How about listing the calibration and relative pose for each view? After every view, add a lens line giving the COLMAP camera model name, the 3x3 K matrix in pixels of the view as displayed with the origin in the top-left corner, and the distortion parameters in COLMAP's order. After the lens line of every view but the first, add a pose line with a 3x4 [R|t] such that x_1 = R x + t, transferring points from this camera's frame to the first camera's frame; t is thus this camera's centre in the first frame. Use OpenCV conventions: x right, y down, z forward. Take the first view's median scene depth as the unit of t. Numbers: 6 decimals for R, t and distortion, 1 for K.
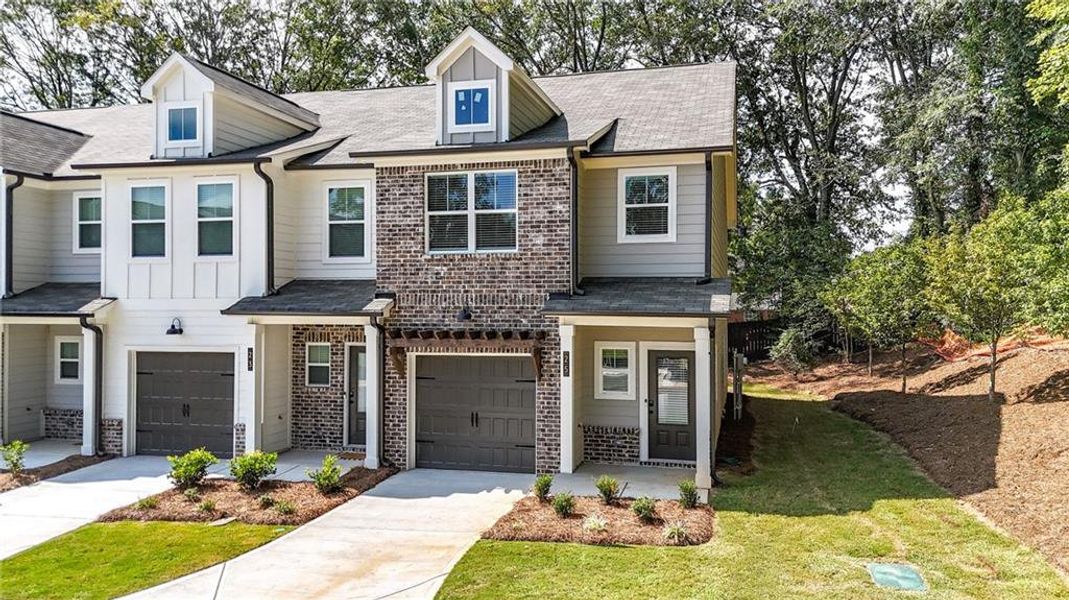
lens RADIAL K [[813.8, 0, 534.5], [0, 813.8, 300.0], [0, 0, 1]] dist [0.104105, -0.112987]
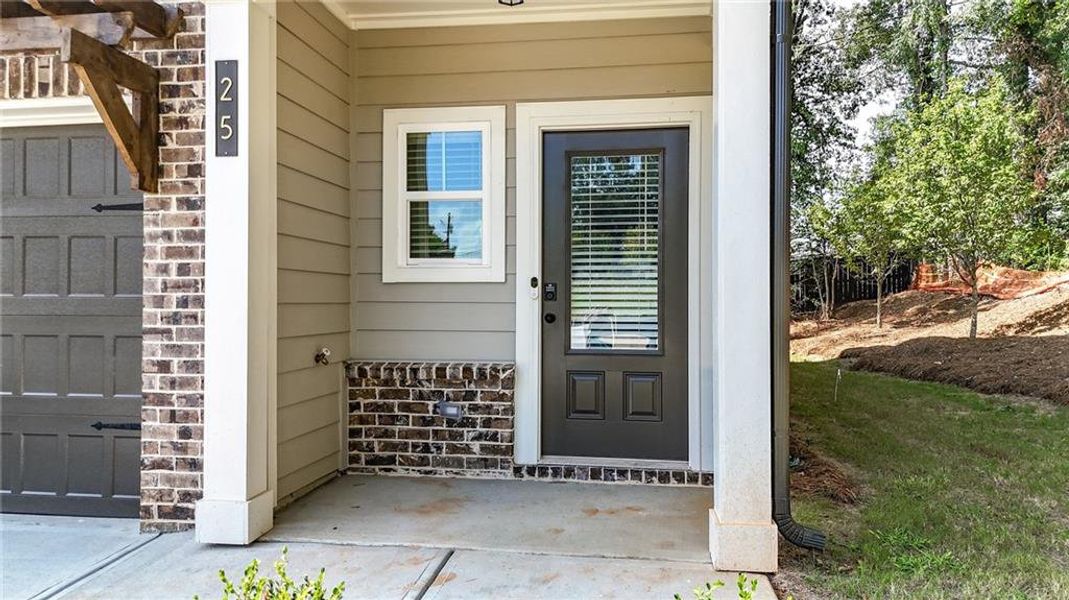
lens RADIAL K [[813.8, 0, 534.5], [0, 813.8, 300.0], [0, 0, 1]] dist [0.104105, -0.112987]
pose [[0.994649, 0.000841, 0.103309, 0.102416], [-0.001090, 0.999997, 0.002352, 0.129711], [-0.103307, -0.002452, 0.994647, 0.671593]]
